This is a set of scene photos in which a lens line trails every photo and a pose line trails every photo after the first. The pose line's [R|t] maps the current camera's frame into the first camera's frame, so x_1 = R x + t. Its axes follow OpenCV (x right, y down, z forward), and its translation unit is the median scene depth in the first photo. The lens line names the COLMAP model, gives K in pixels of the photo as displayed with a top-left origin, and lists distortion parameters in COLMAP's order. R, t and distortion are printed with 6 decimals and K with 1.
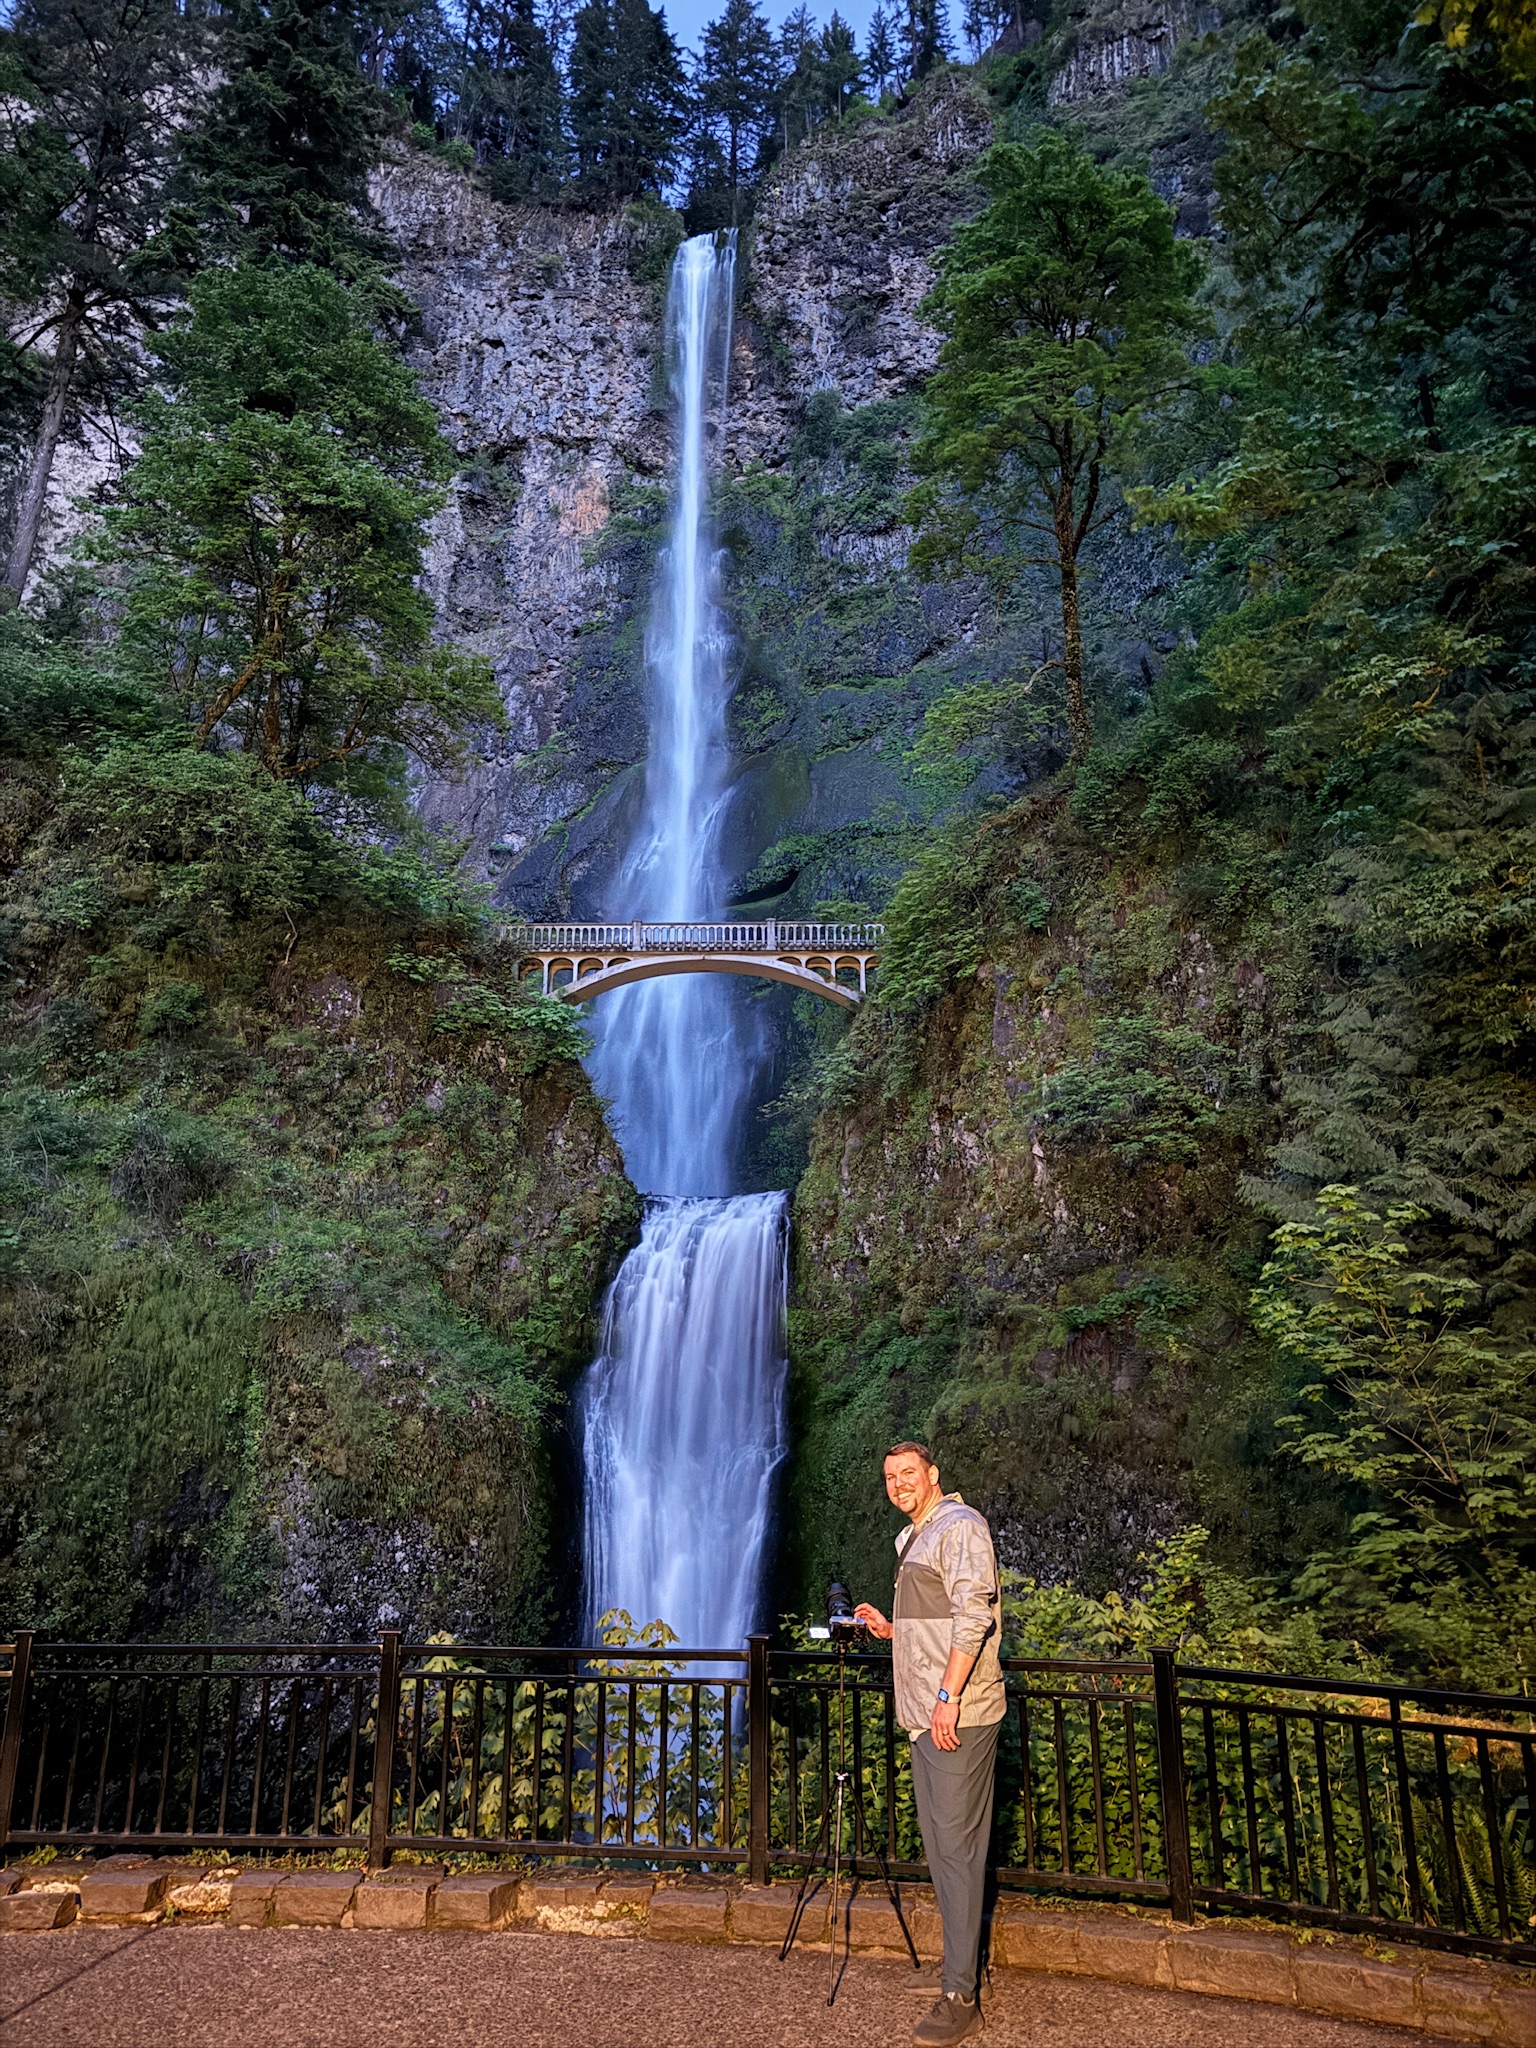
lens RADIAL K [[1437.7, 0, 768.0], [0, 1437.7, 1024.0], [0, 0, 1]] dist [0.188560, -0.397929]
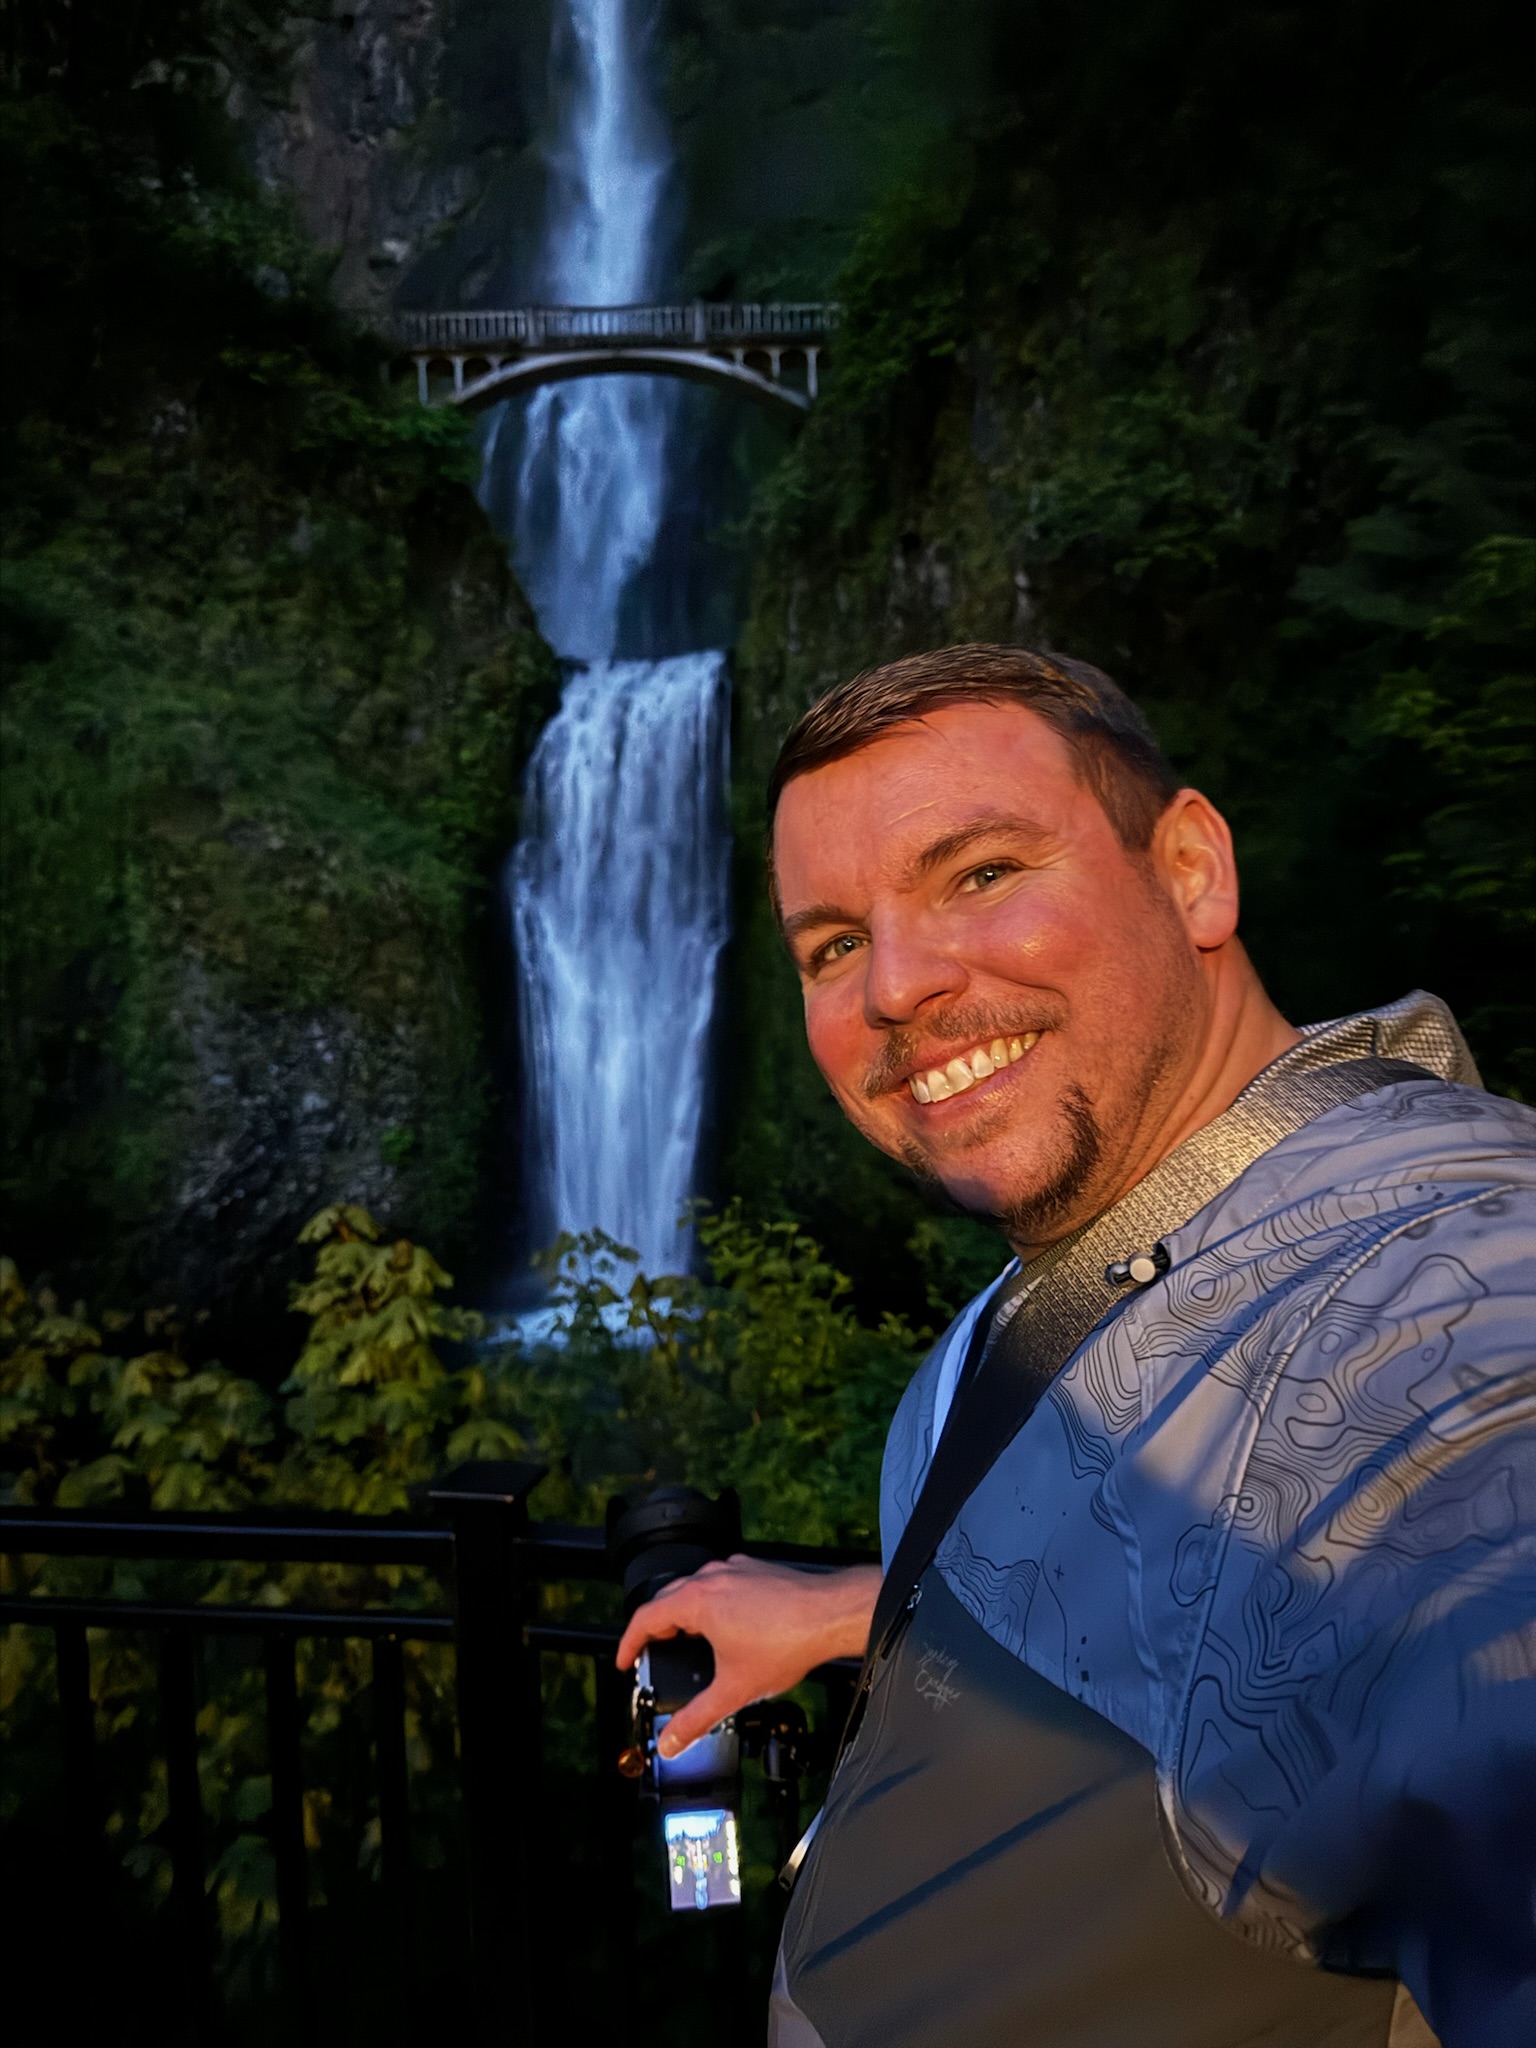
lens RADIAL K [[1437.7, 0, 768.0], [0, 1437.7, 1024.0], [0, 0, 1]] dist [0.188560, -0.397929]
pose [[0.999164, -0.028342, 0.029454, 0.006711], [0.016665, 0.940426, 0.339590, 0.033712], [-0.037324, -0.338815, 0.940112, 0.105601]]
